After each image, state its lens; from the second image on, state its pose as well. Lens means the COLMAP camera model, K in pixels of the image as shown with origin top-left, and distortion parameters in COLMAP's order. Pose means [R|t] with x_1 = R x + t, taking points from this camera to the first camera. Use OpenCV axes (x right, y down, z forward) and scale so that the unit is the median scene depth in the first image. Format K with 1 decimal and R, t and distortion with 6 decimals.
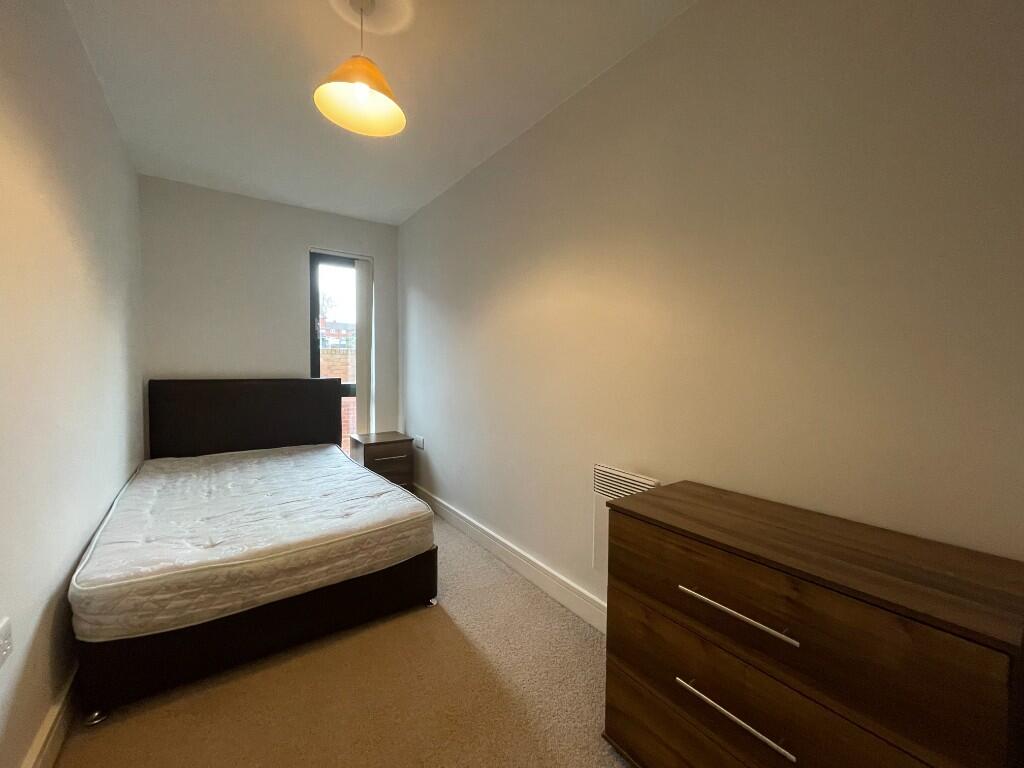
lens RADIAL K [[414.1, 0, 512.2], [0, 414.1, 369.4], [0, 0, 1]] dist [0.000932, 0.000265]
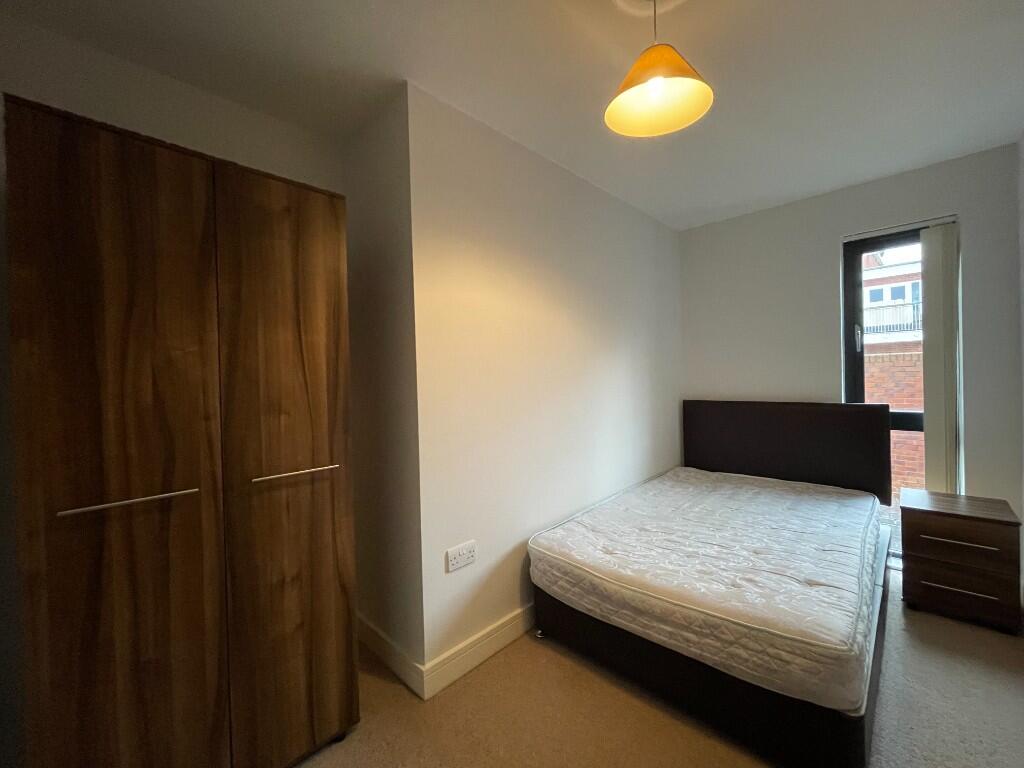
lens RADIAL K [[411.8, 0, 512.0], [0, 411.8, 384.0], [0, 0, 1]] dist [0.000962, 0.000339]
pose [[0.188964, 0.002162, -0.981982, 0.316284], [0.013225, 0.999901, 0.004746, -0.053197], [0.981895, -0.013883, 0.188917, 0.442754]]
